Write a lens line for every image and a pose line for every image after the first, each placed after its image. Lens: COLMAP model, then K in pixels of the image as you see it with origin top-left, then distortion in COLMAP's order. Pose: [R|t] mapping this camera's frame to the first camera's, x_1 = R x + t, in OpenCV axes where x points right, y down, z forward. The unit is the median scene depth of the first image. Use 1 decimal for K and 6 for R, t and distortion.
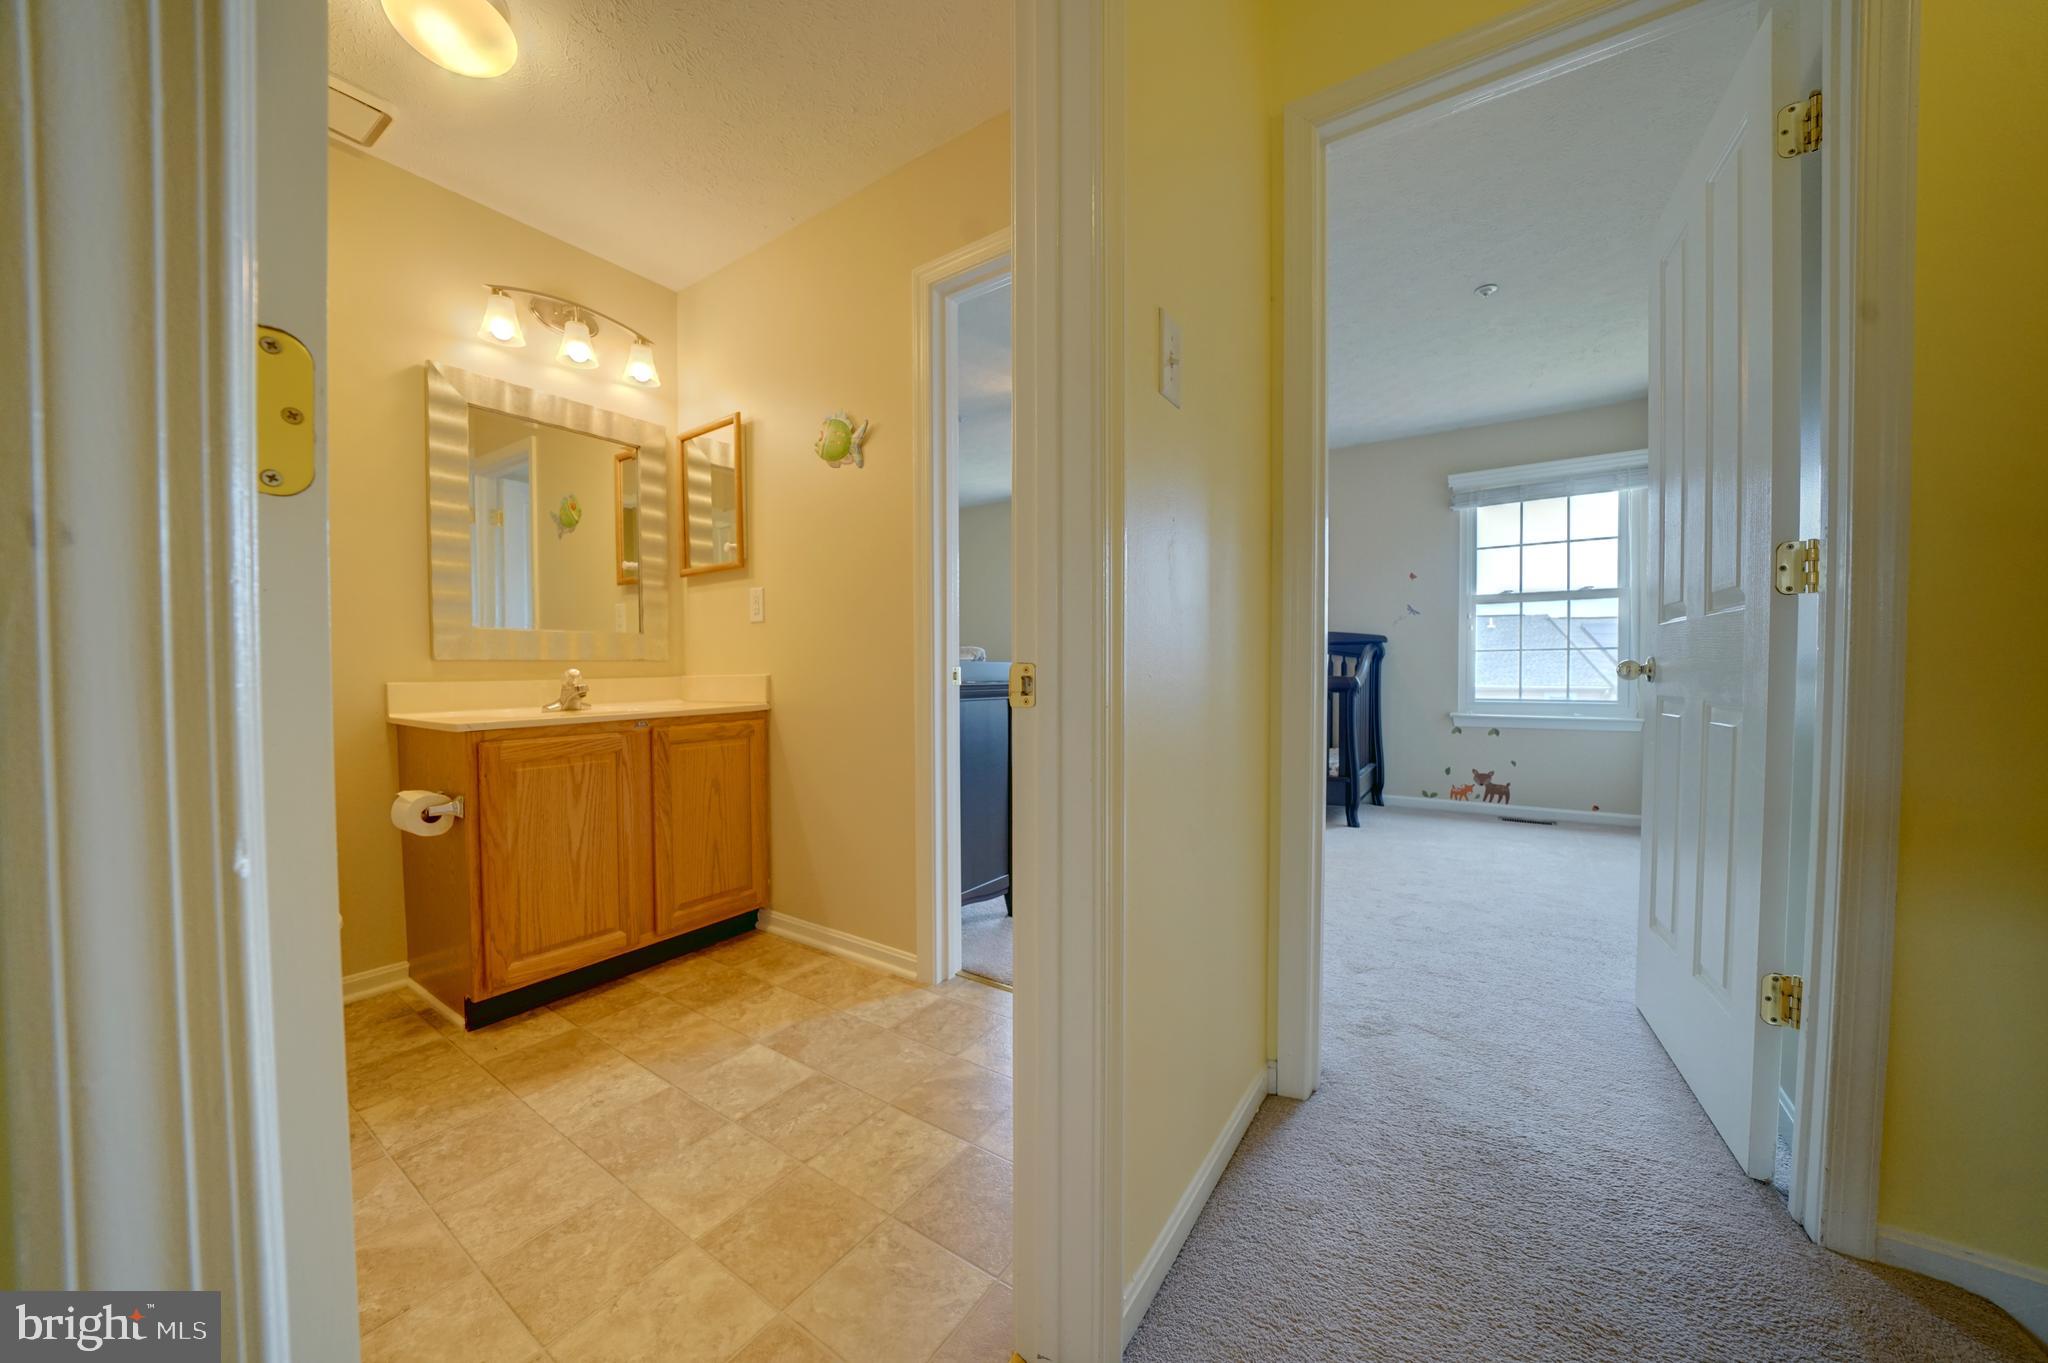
lens RADIAL K [[713.9, 0, 1011.6], [0, 713.9, 686.4], [0, 0, 1]] dist [-0.026576, 0.003798]
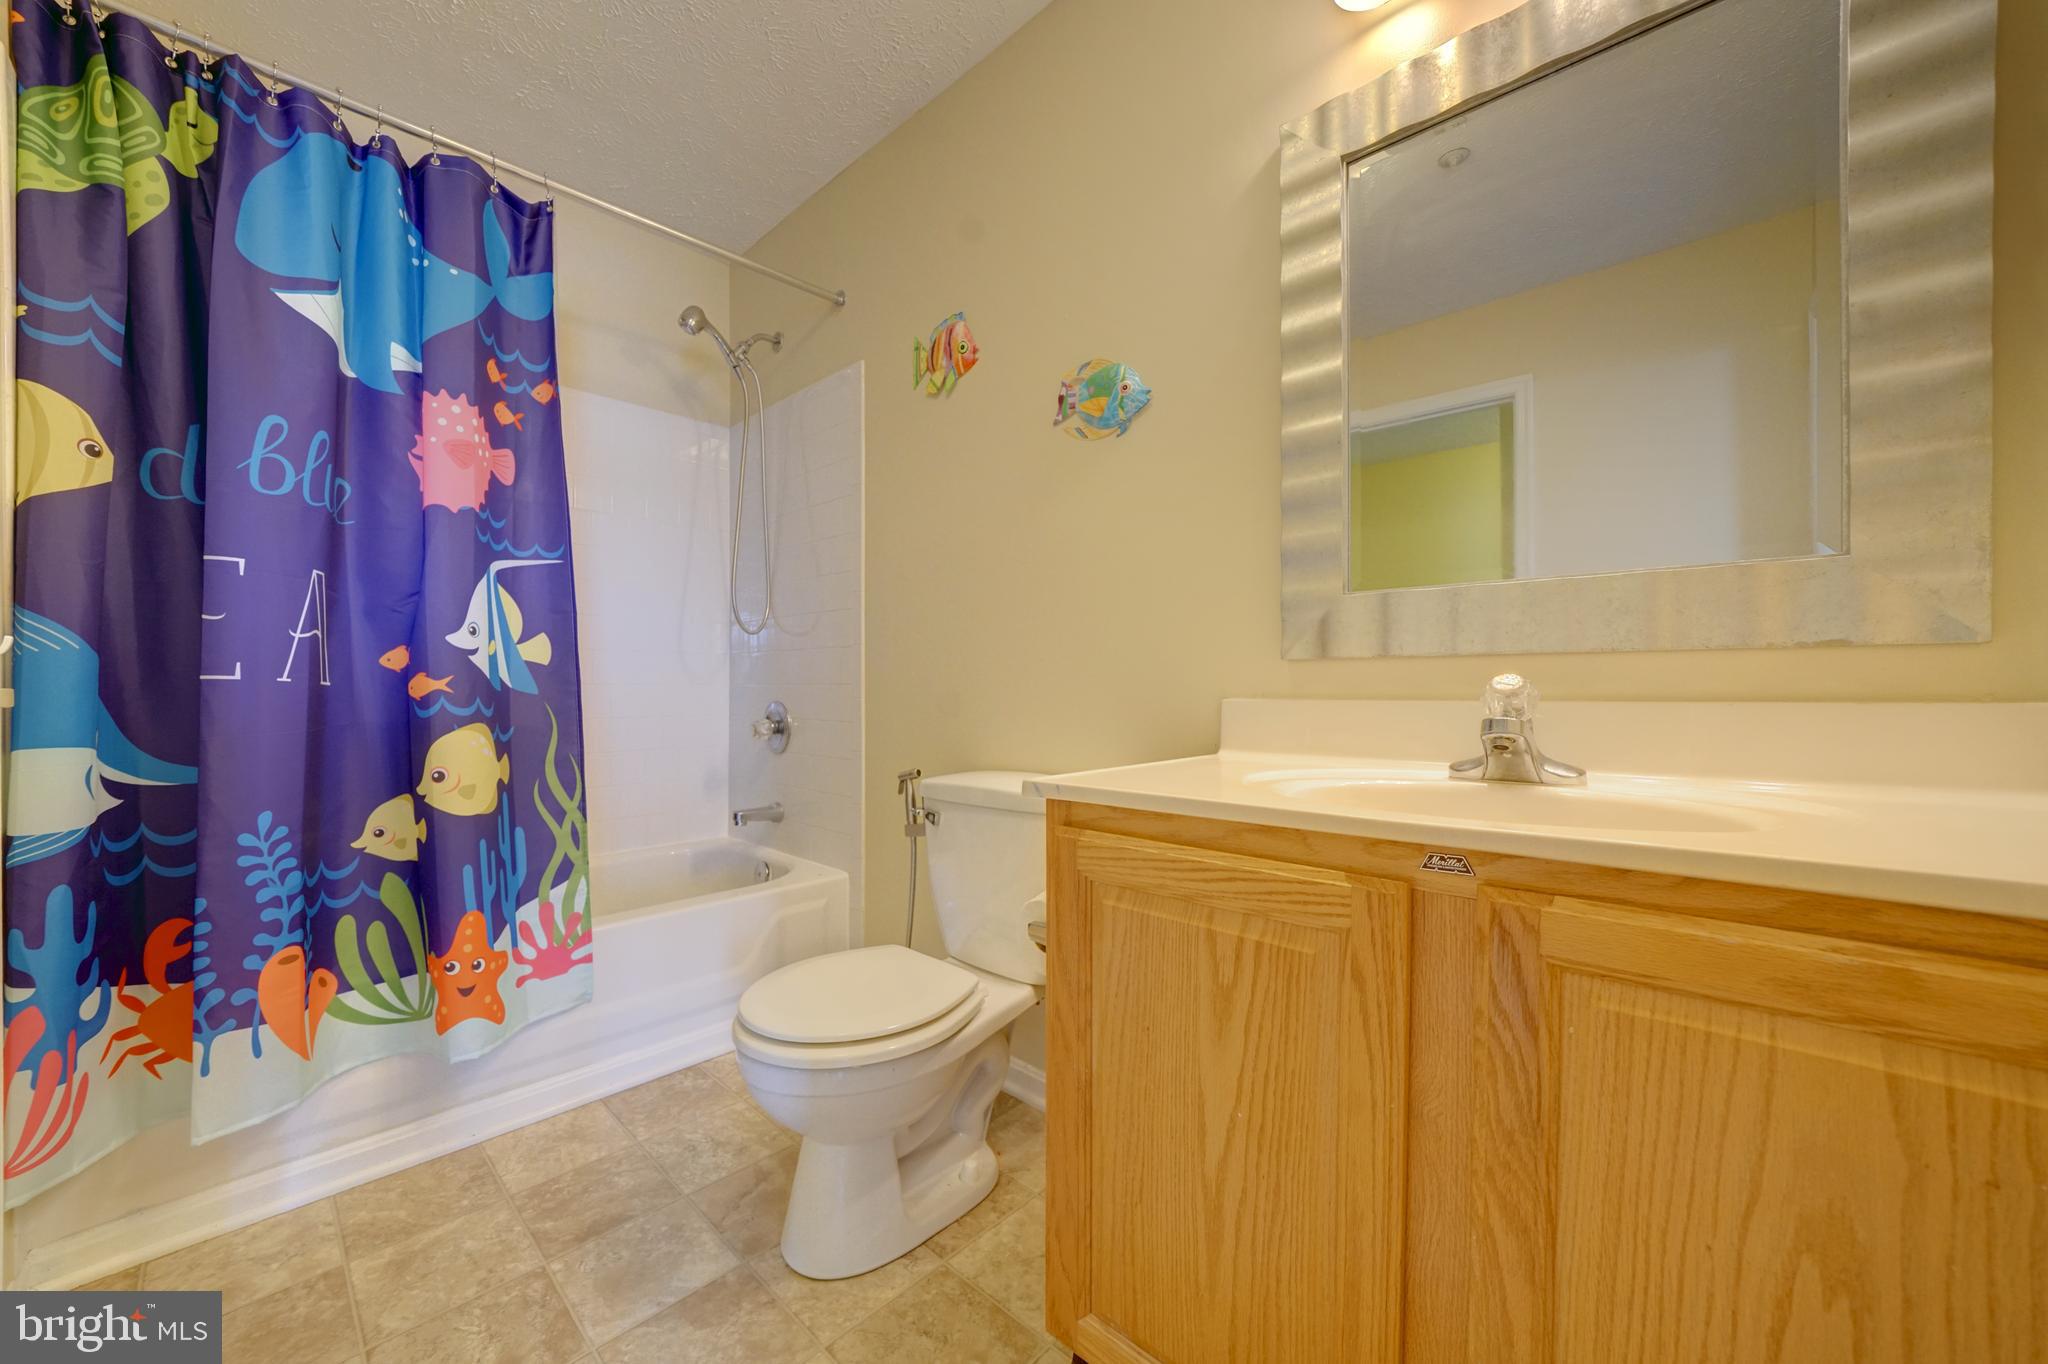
lens RADIAL K [[754.4, 0, 1008.9], [0, 754.4, 688.6], [0, 0, 1]] dist [-0.017884, 0.003330]
pose [[-0.157722, 0.010034, -0.987433, -0.194653], [-0.025126, 0.999584, 0.014170, -0.017155], [0.987164, 0.027046, -0.157405, 0.870416]]
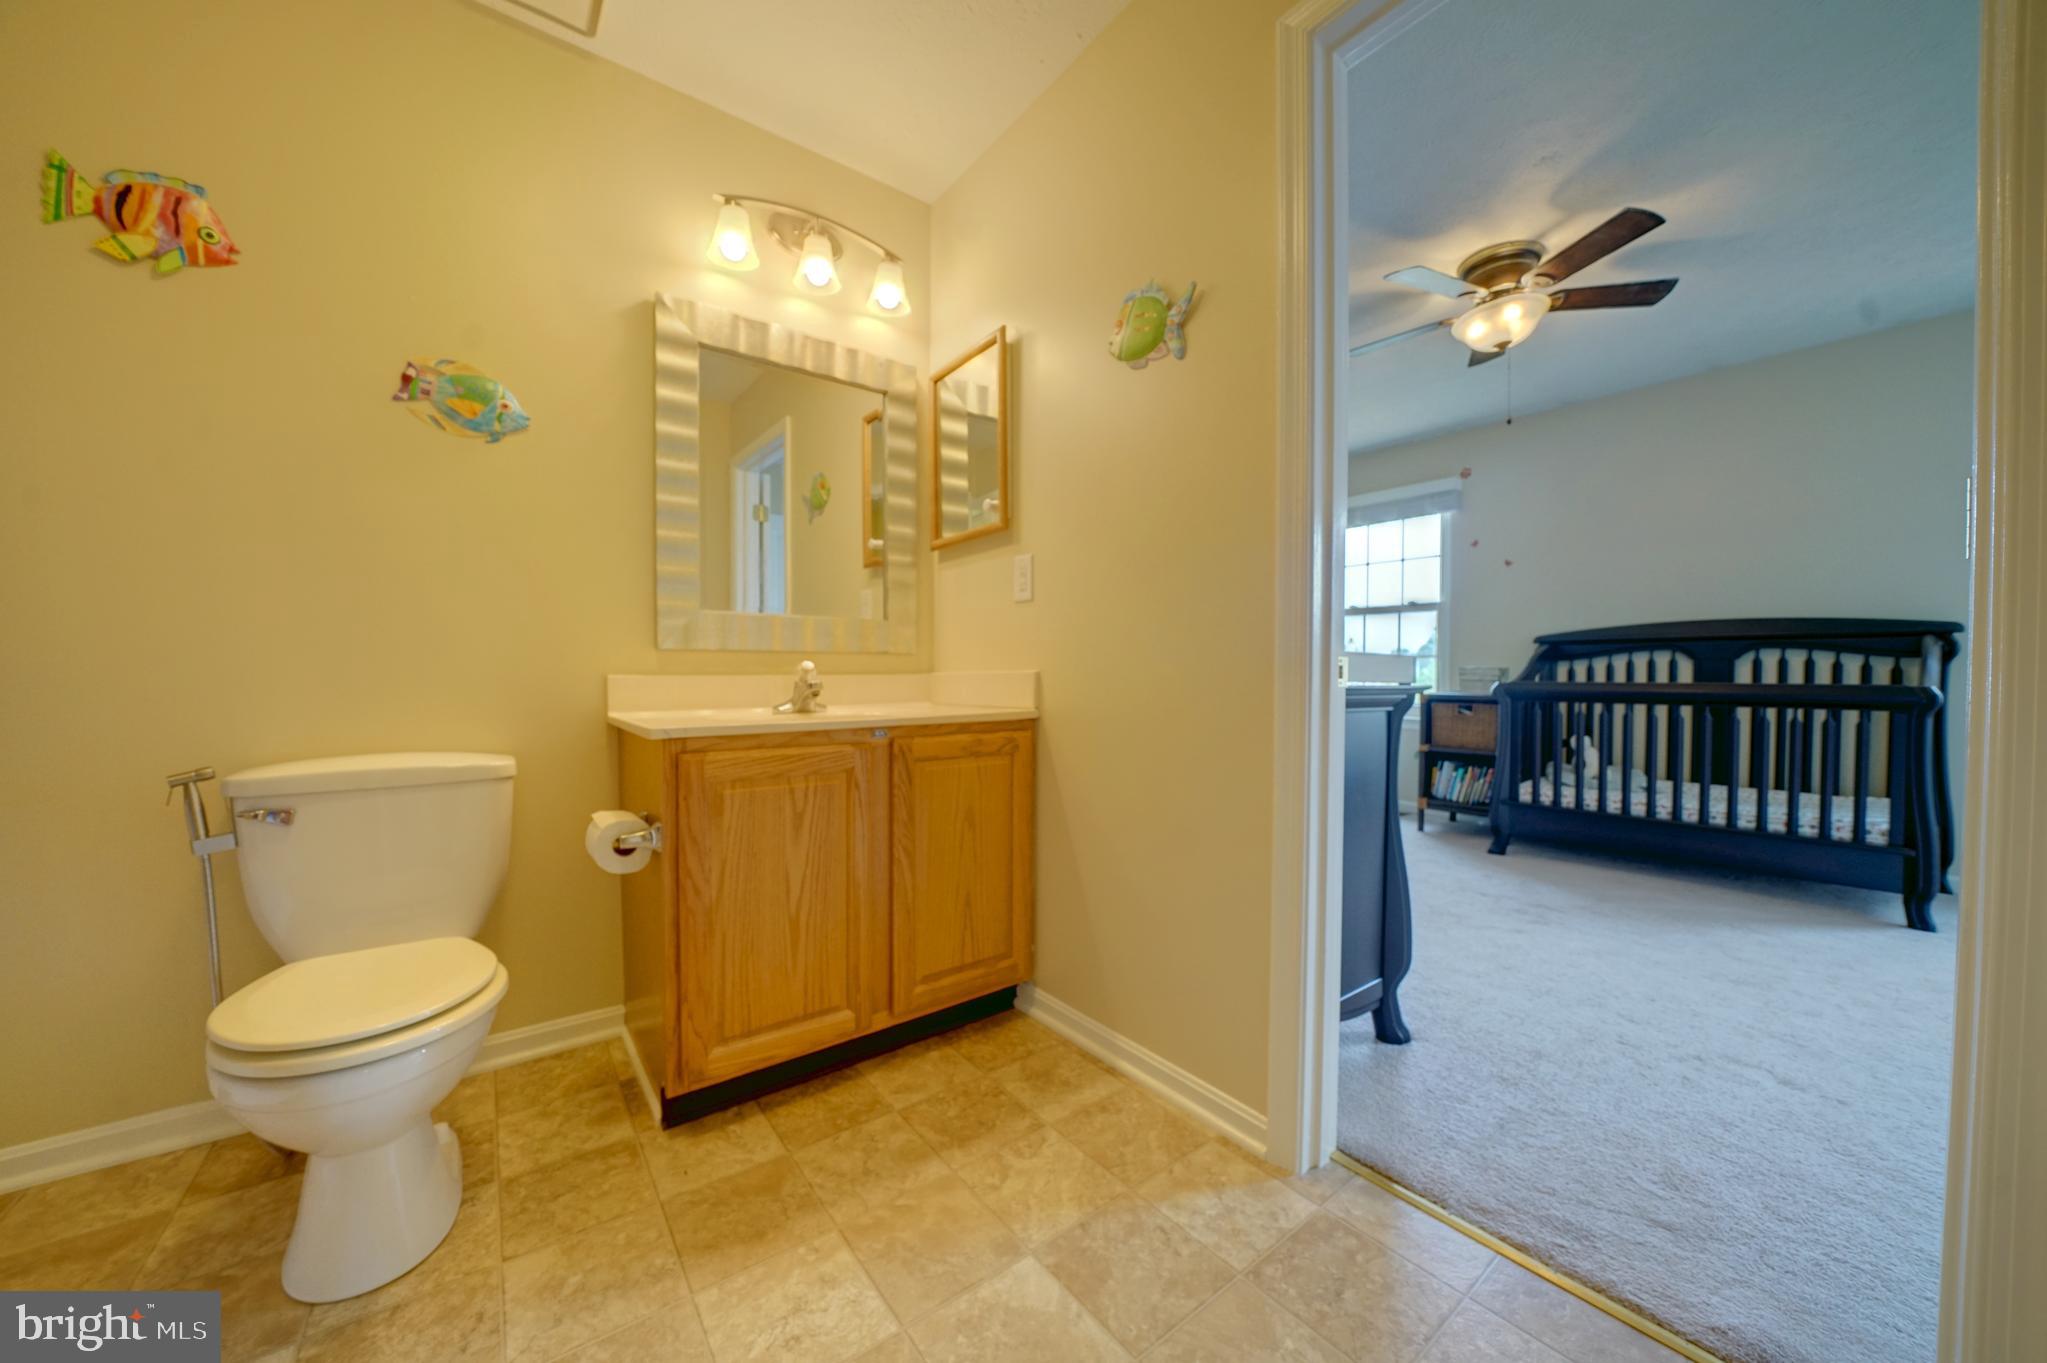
lens RADIAL K [[713.5, 0, 1011.1], [0, 713.5, 686.4], [0, 0, 1]] dist [-0.026576, 0.003798]
pose [[0.947900, 0.013159, -0.318297, -0.150316], [-0.015853, 0.999857, -0.005875, 0.005394], [0.318175, 0.010615, 0.947973, 0.328136]]
